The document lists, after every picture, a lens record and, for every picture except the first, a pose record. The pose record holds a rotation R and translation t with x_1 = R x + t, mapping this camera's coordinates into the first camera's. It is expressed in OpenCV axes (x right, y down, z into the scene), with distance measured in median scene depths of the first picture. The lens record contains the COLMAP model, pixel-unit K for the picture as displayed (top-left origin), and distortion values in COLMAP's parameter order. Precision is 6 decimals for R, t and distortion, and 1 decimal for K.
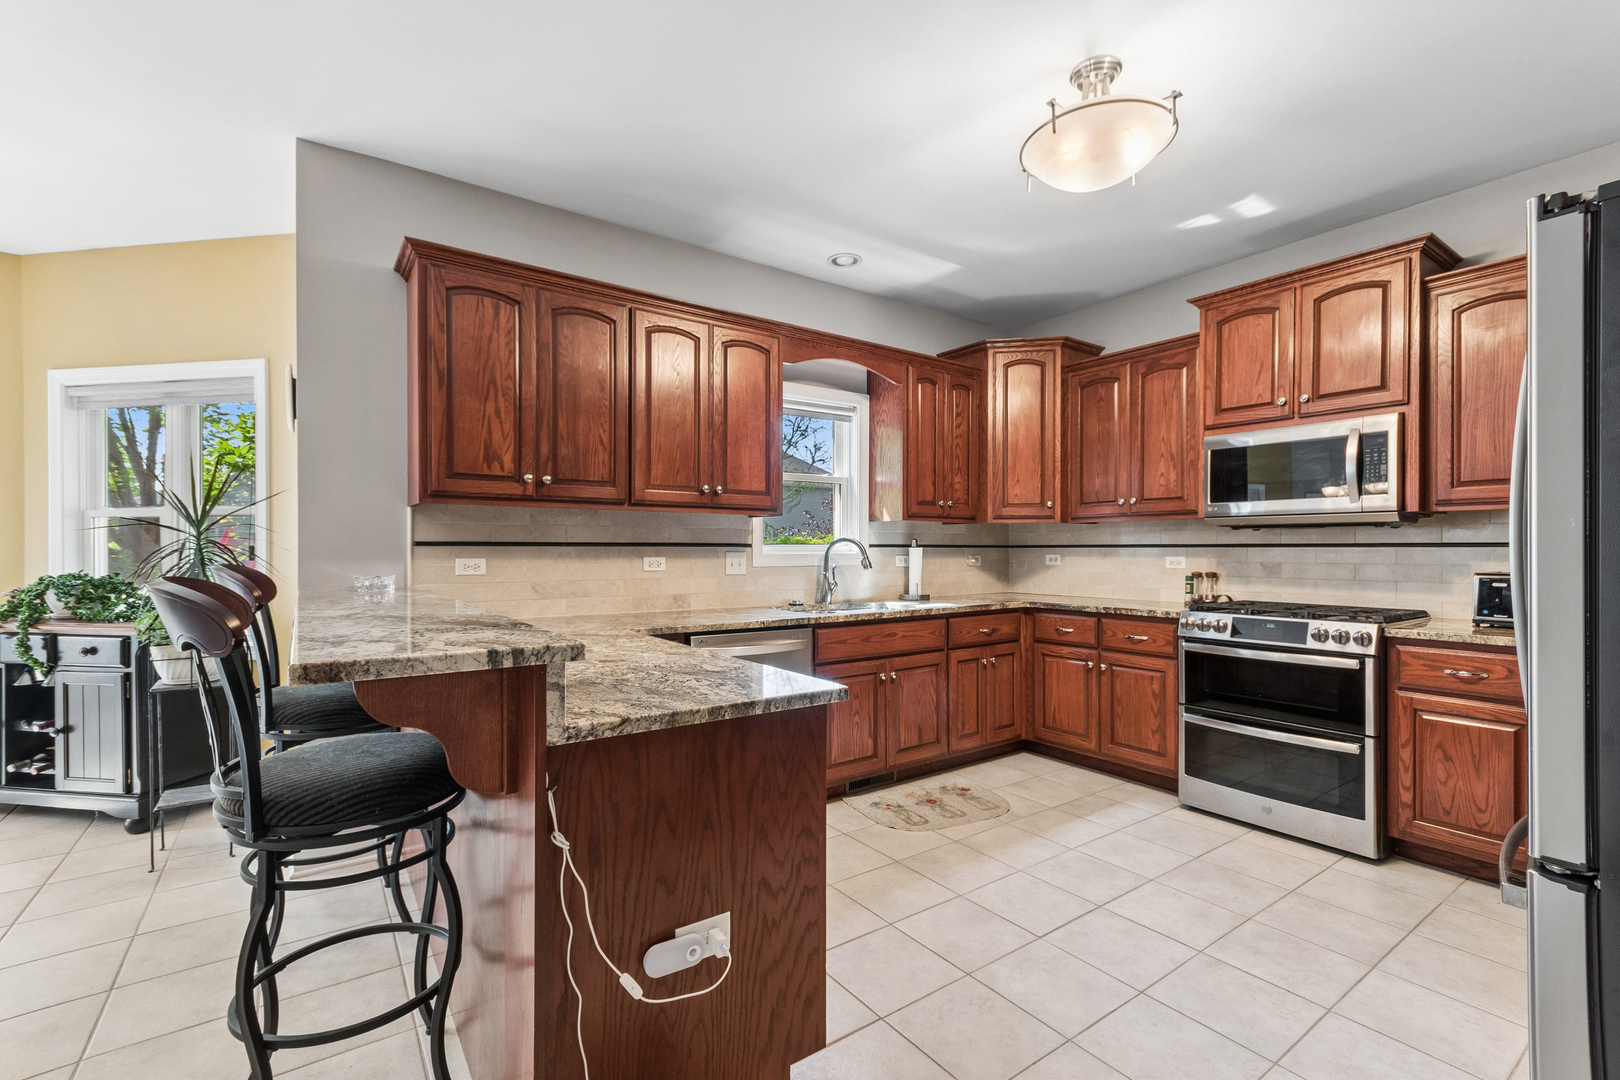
lens RADIAL K [[713.0, 0, 809.1], [0, 713.0, 549.5], [0, 0, 1]] dist [0.006878, 0.000706]
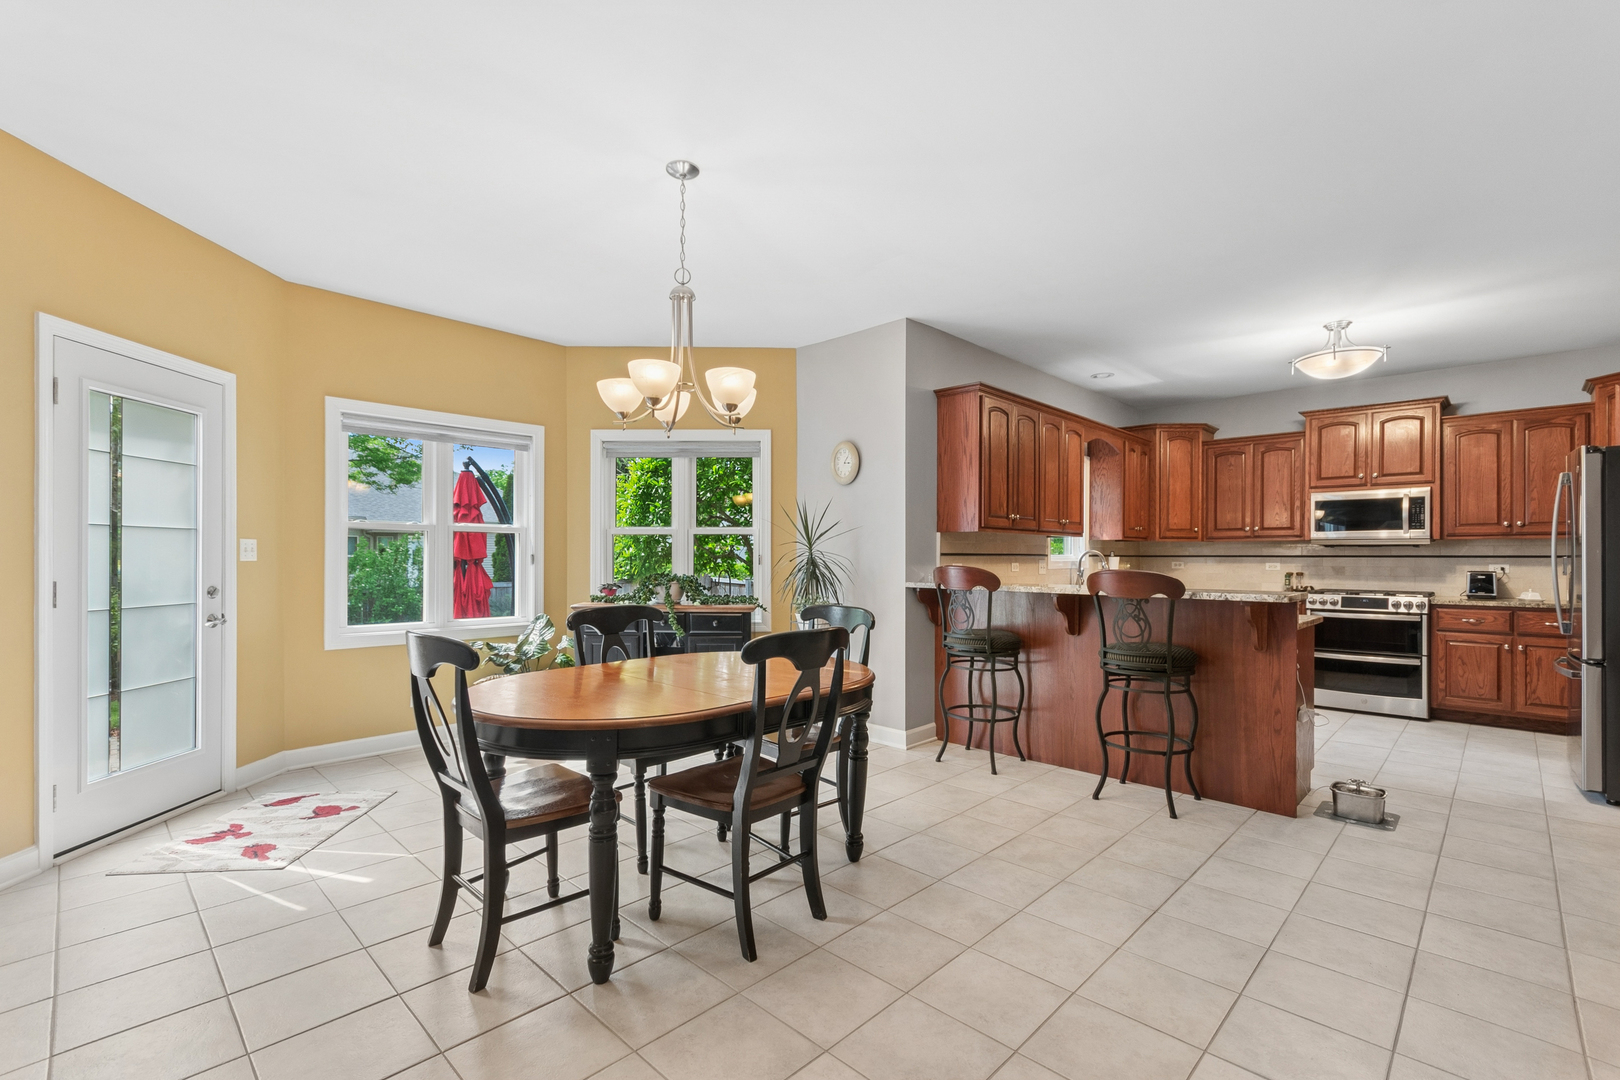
lens RADIAL K [[713.0, 0, 818.6], [0, 713.0, 554.2], [0, 0, 1]] dist [0.006878, 0.000706]
pose [[0.983637, 0.003705, 0.180126, -1.116818], [-0.002966, 0.999986, -0.004368, 0.000489], [-0.180139, 0.003762, 0.983634, -0.579481]]
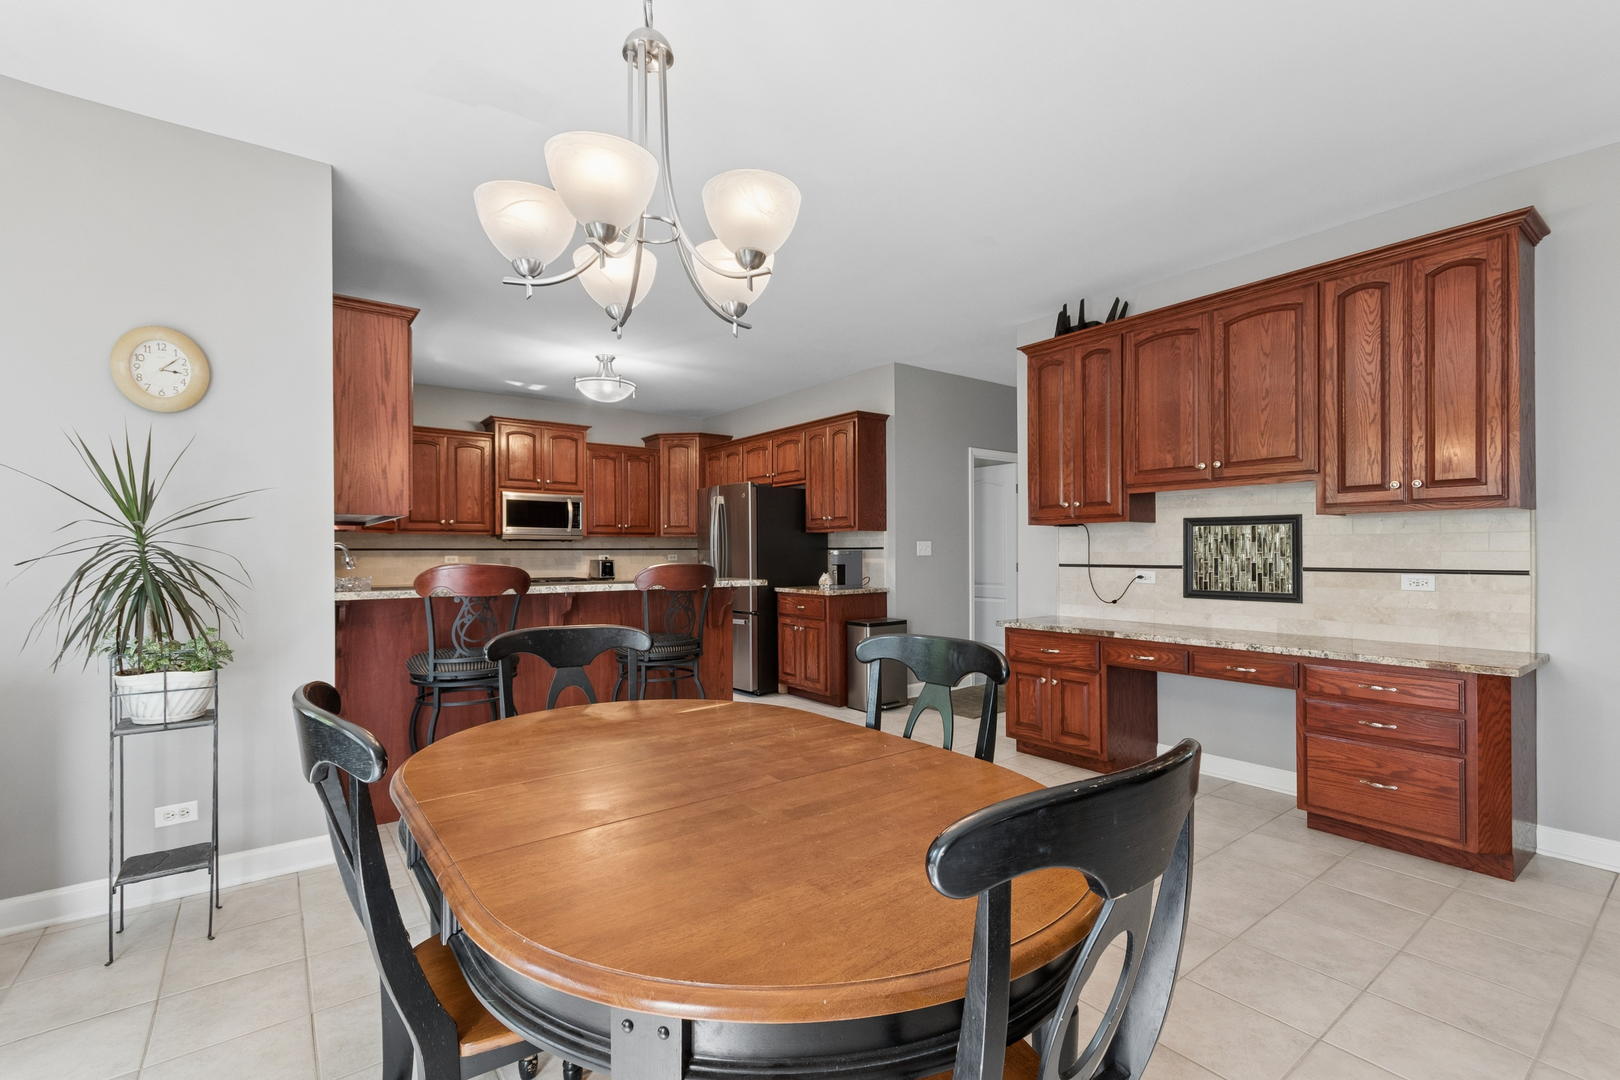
lens RADIAL K [[713.0, 0, 802.1], [0, 713.0, 540.3], [0, 0, 1]] dist [0.006878, 0.000706]
pose [[-0.020355, 0.013205, 0.999706, -1.631981], [0.000729, 0.999913, -0.013193, -0.004424], [-0.999793, 0.000460, -0.020363, 0.301664]]
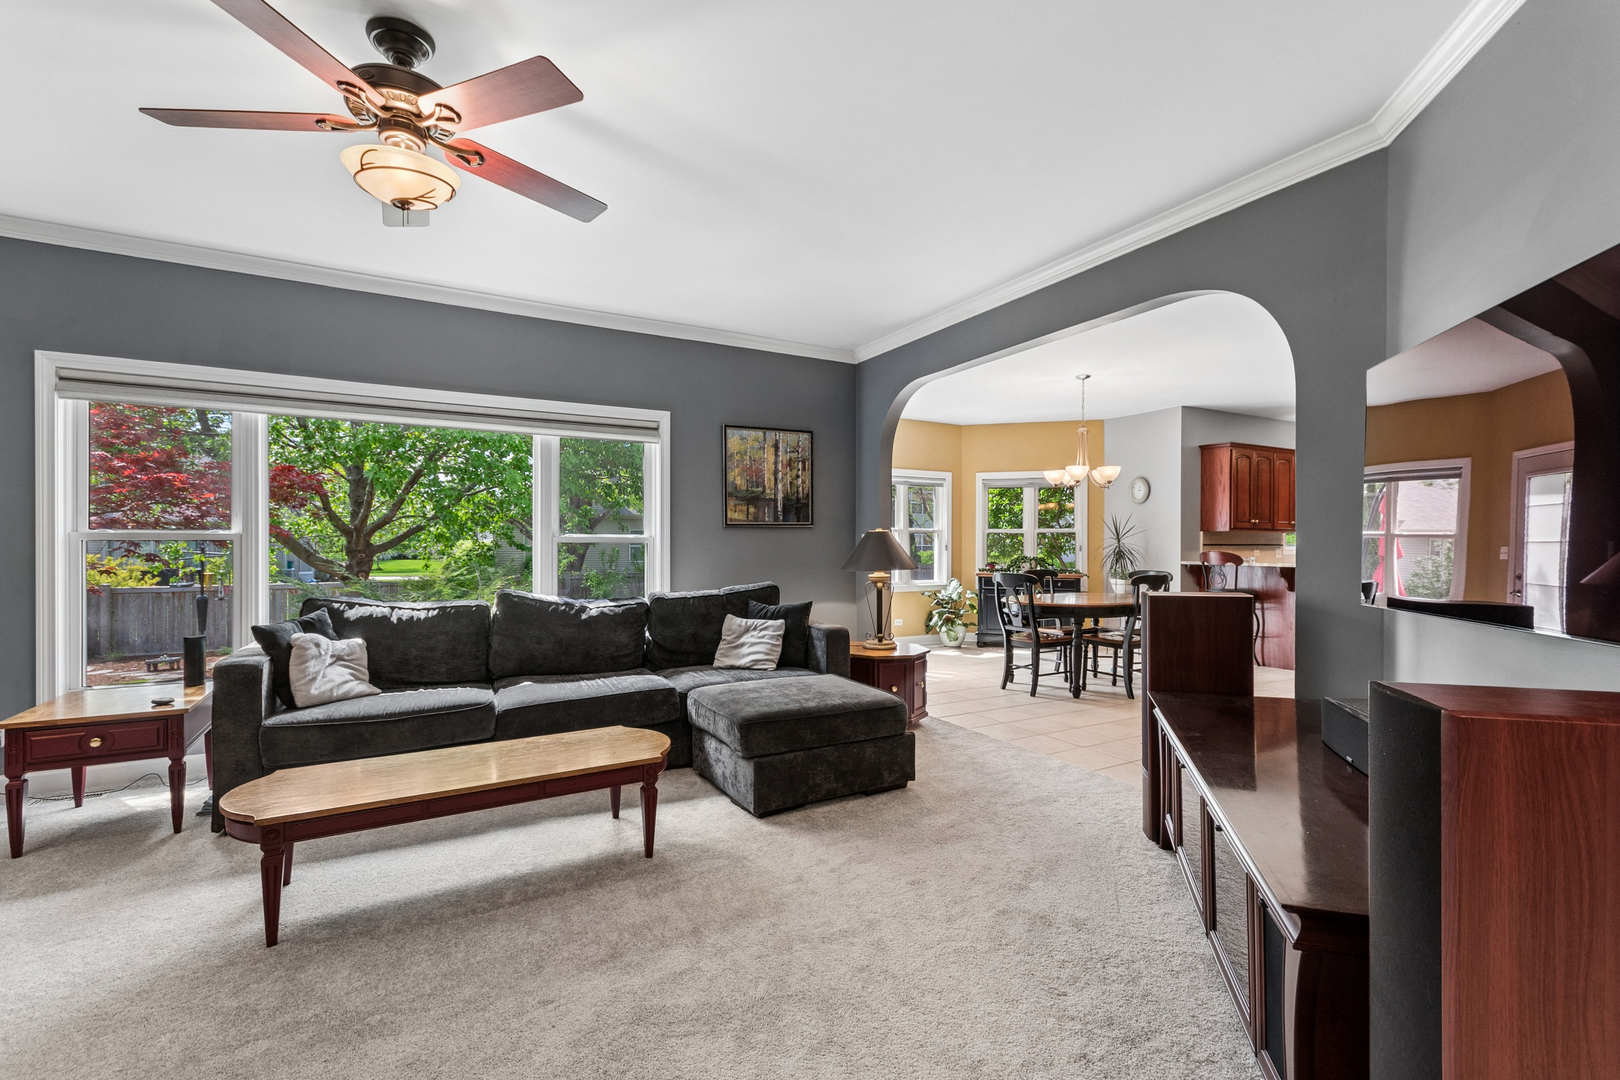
lens RADIAL K [[713.0, 0, 806.5], [0, 713.0, 550.5], [0, 0, 1]] dist [0.006878, 0.000706]
pose [[0.991452, 0.003598, -0.130421, -1.690646], [-0.002937, 0.999982, 0.005259, 0.004648], [0.130437, -0.004831, 0.991445, -1.917252]]
